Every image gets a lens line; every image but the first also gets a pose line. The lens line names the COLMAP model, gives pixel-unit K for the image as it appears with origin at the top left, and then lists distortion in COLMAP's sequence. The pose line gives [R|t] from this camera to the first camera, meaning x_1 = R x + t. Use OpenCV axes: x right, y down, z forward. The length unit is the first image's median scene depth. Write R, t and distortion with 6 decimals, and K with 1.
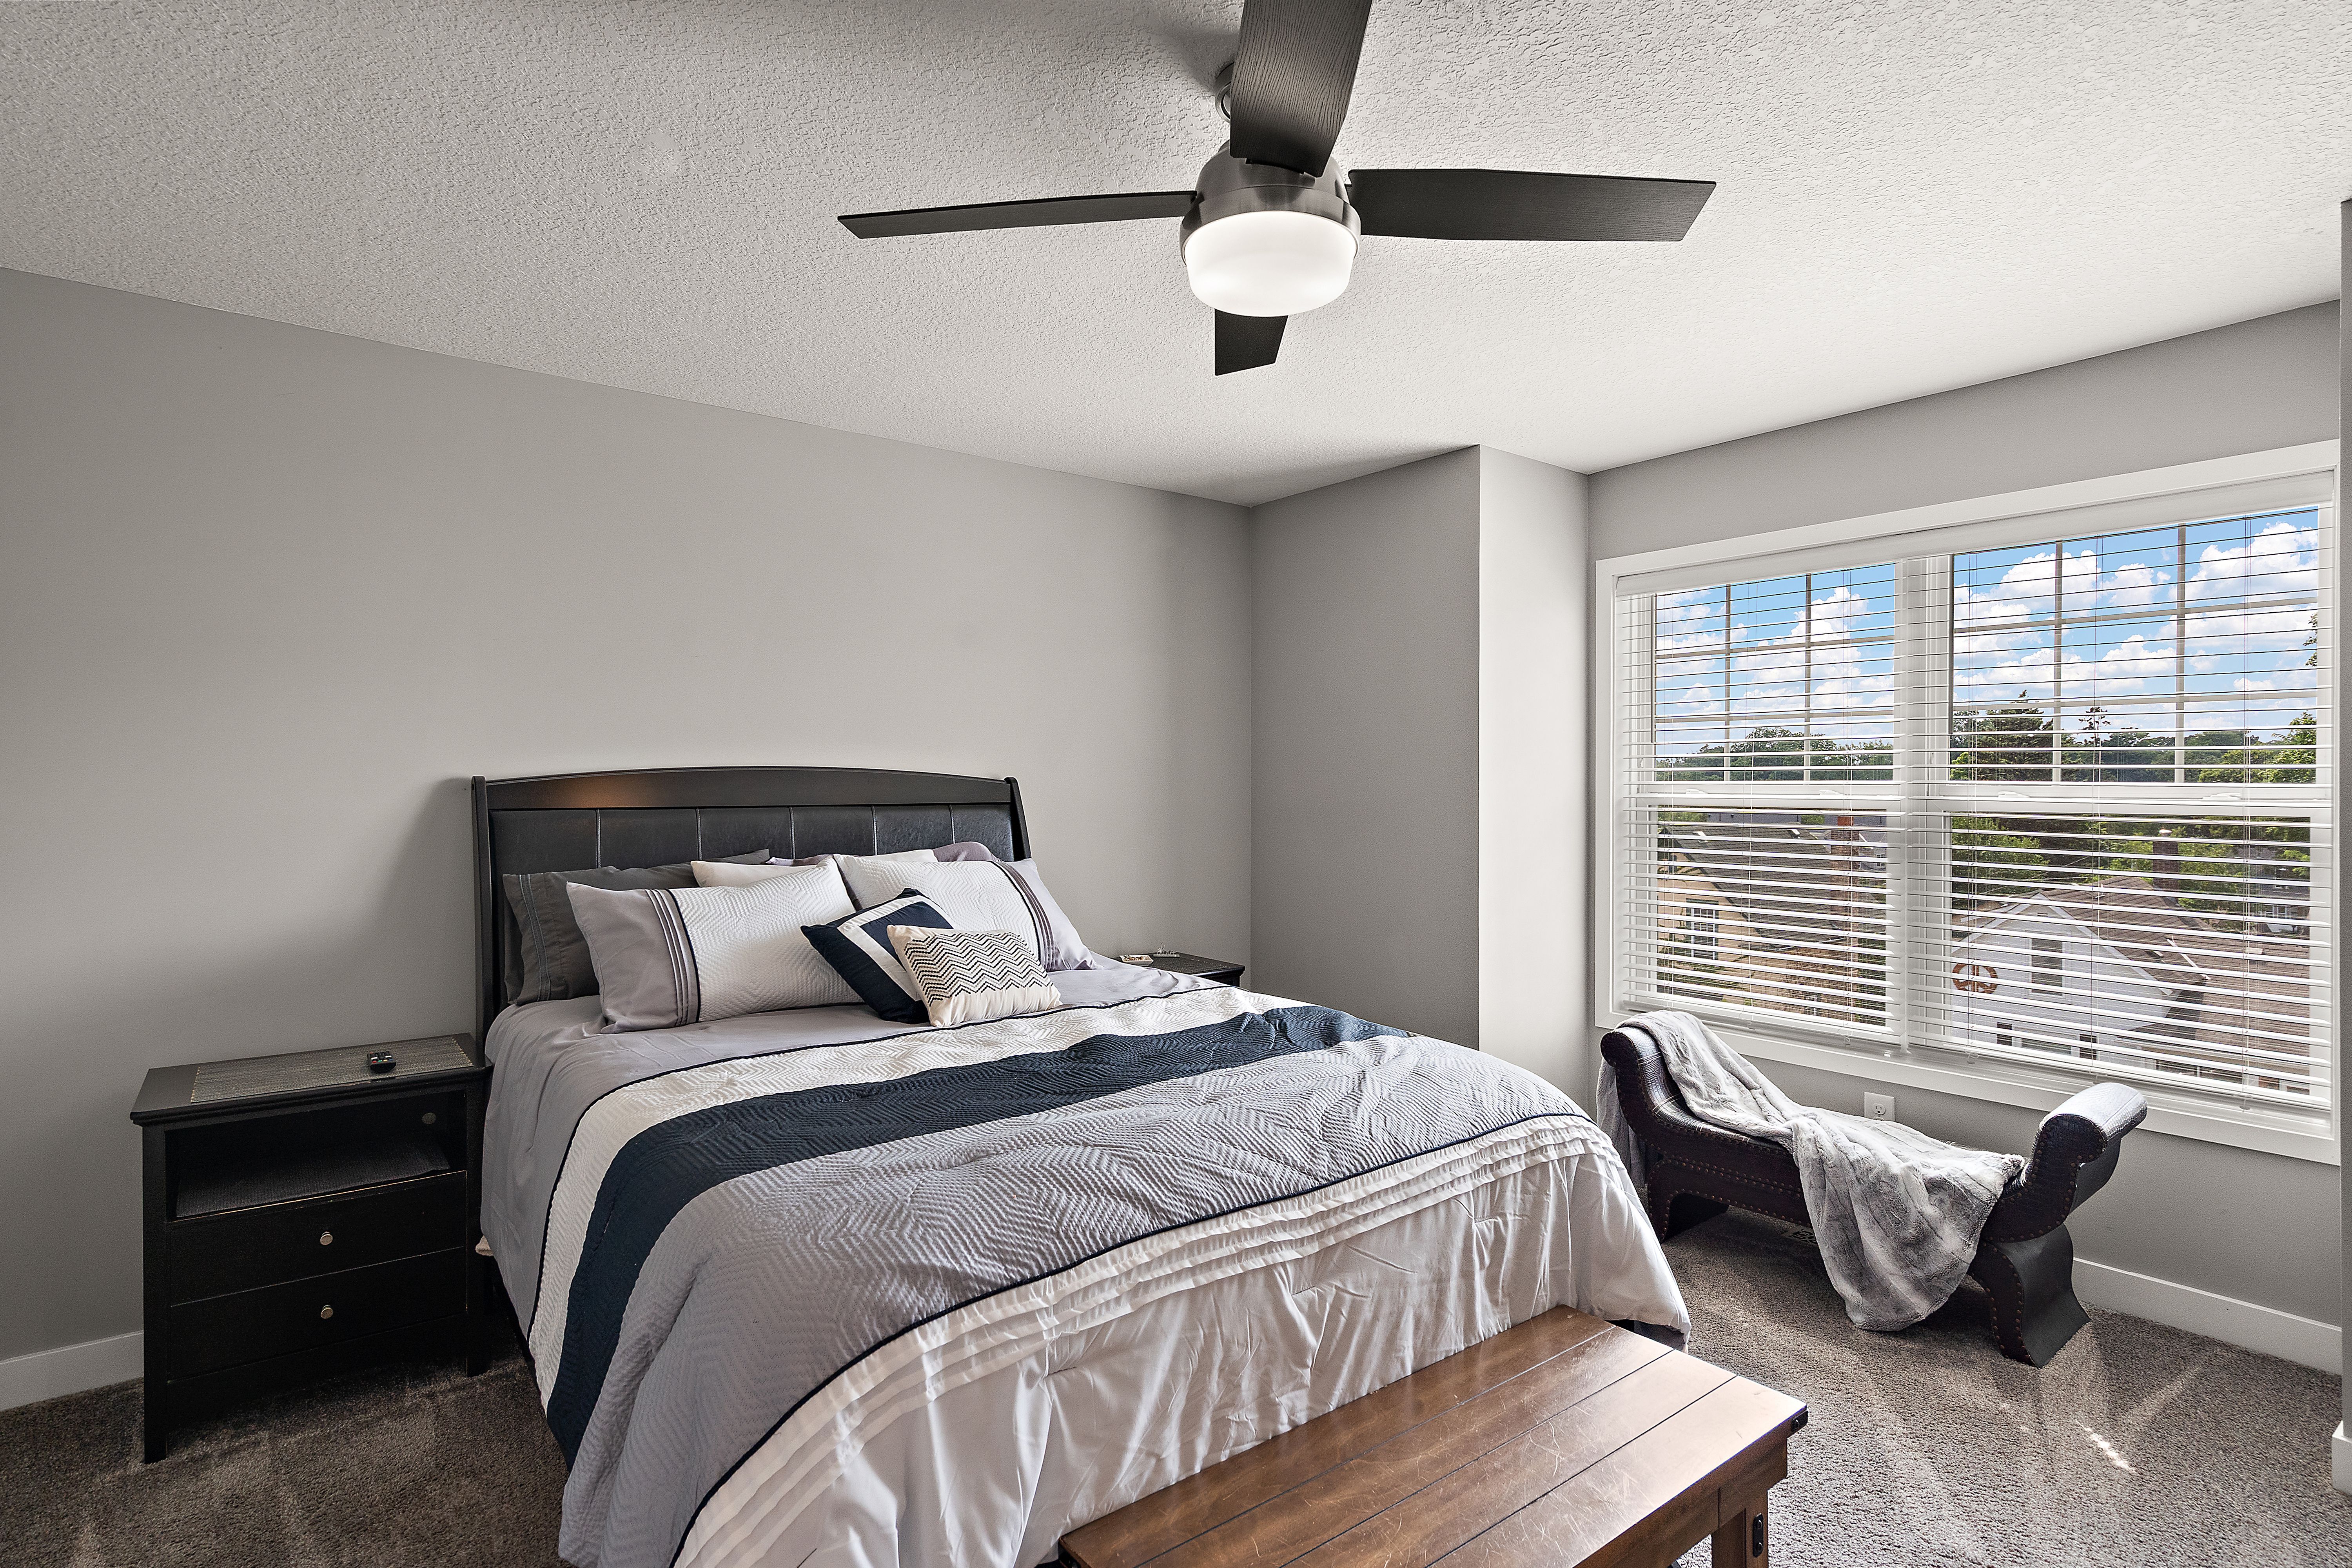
lens RADIAL K [[1167.4, 0, 1163.6], [0, 1167.4, 778.5], [0, 0, 1]] dist [-0.000741, 0.000311]
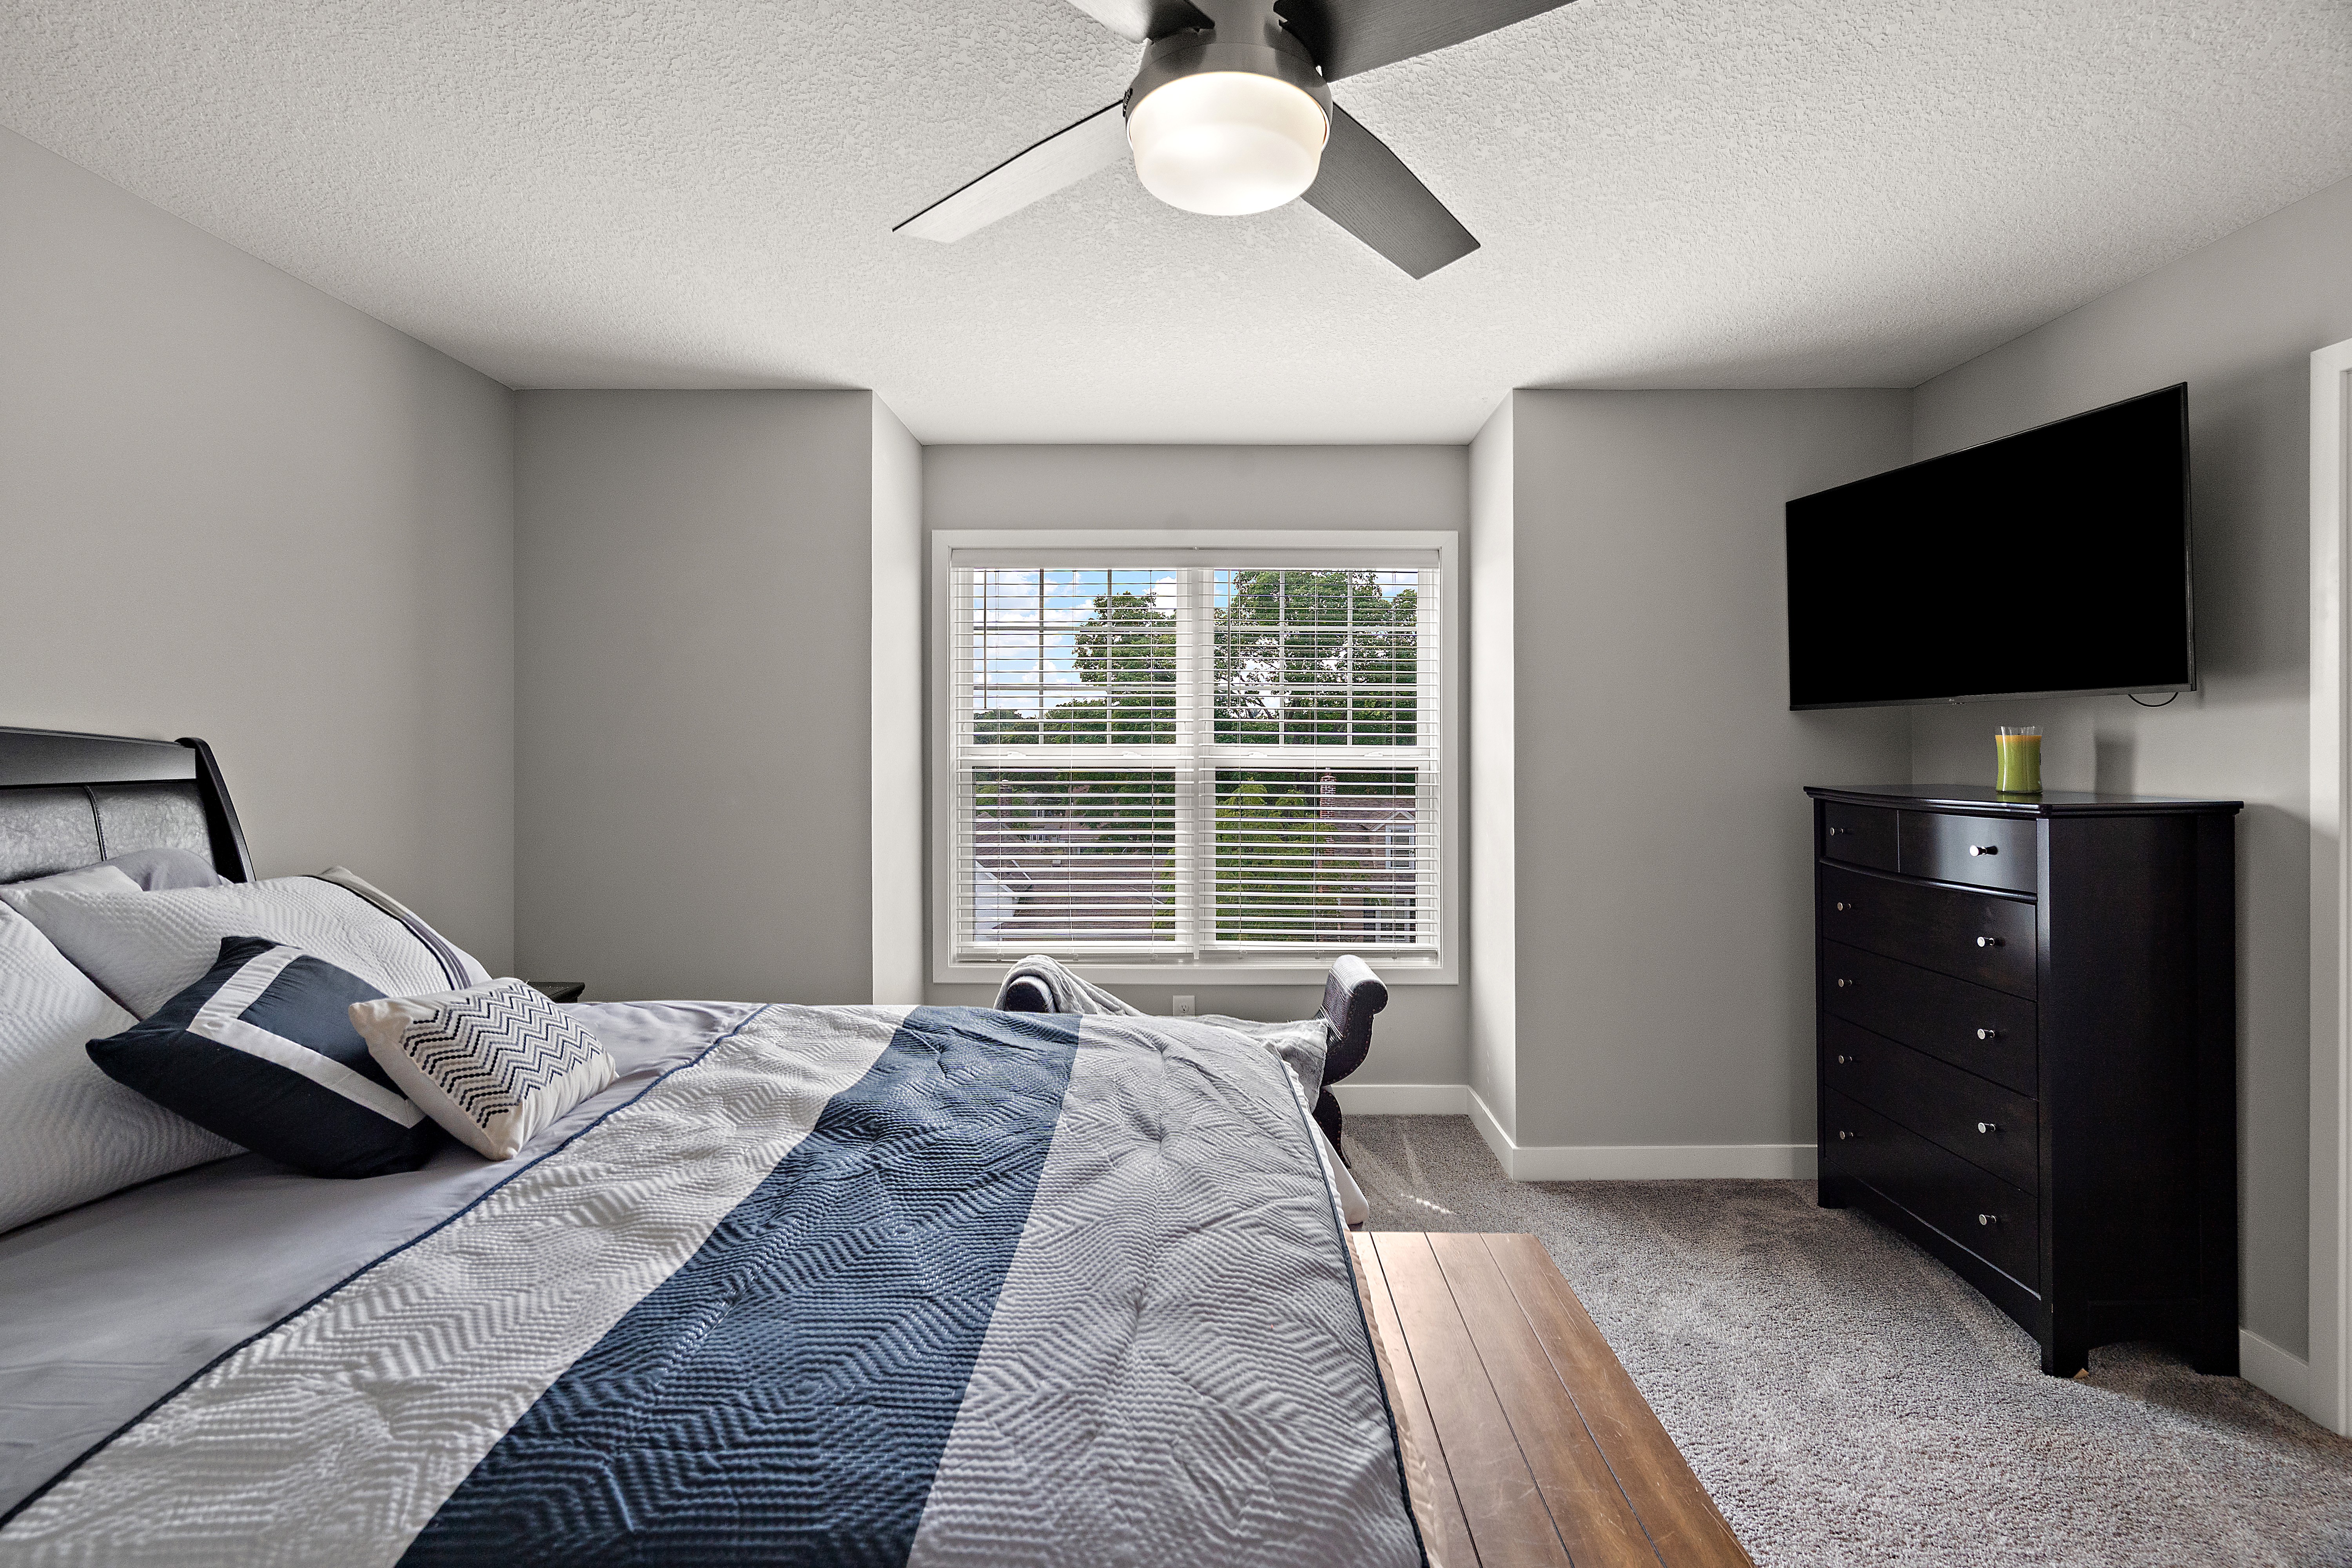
lens RADIAL K [[1089.3, 0, 1196.8], [0, 1089.3, 752.6], [0, 0, 1]] dist [-0.002262, 0.002234]
pose [[0.611299, -0.005097, 0.791383, -0.297762], [-0.001792, 0.999968, 0.007825, 0.001713], [-0.791397, -0.006202, 0.611271, 0.278495]]
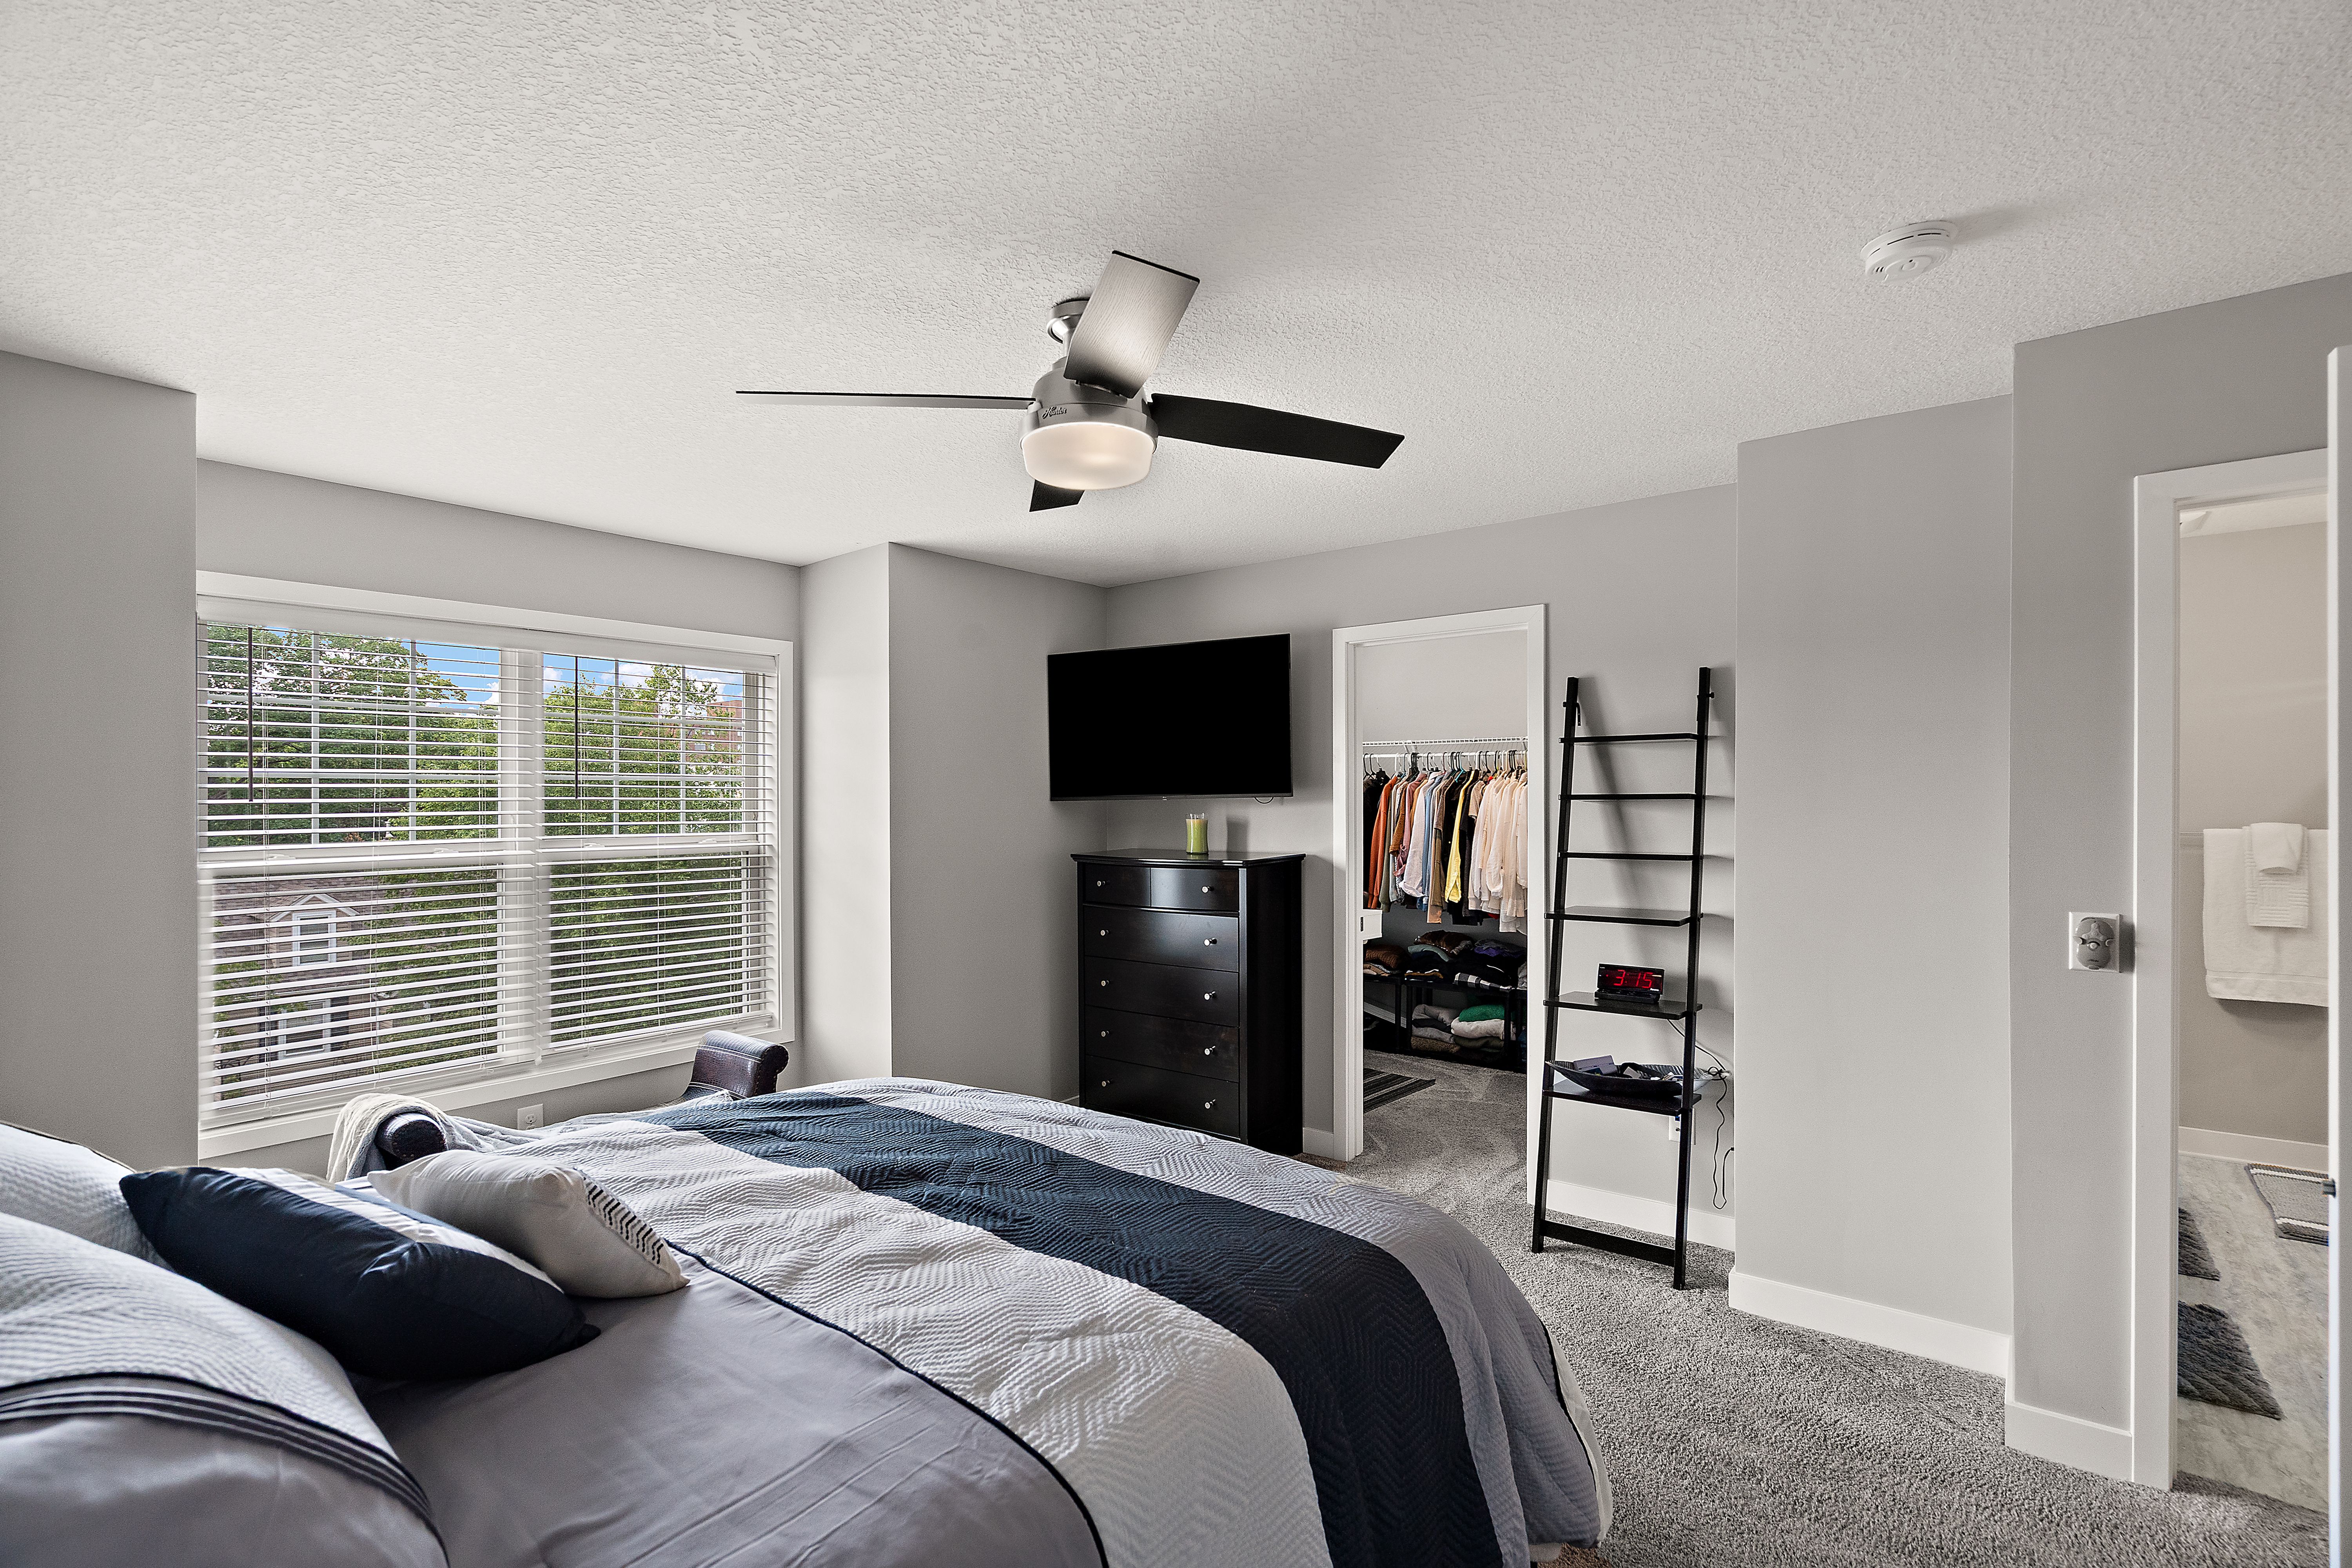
lens RADIAL K [[1089.3, 0, 1135.0], [0, 1089.3, 817.0], [0, 0, 1]] dist [-0.002262, 0.002234]
pose [[-0.215246, -0.013632, 0.976465, -0.578078], [0.011692, 0.999795, 0.016535, -0.030138], [-0.976490, 0.014976, -0.215043, 0.636983]]
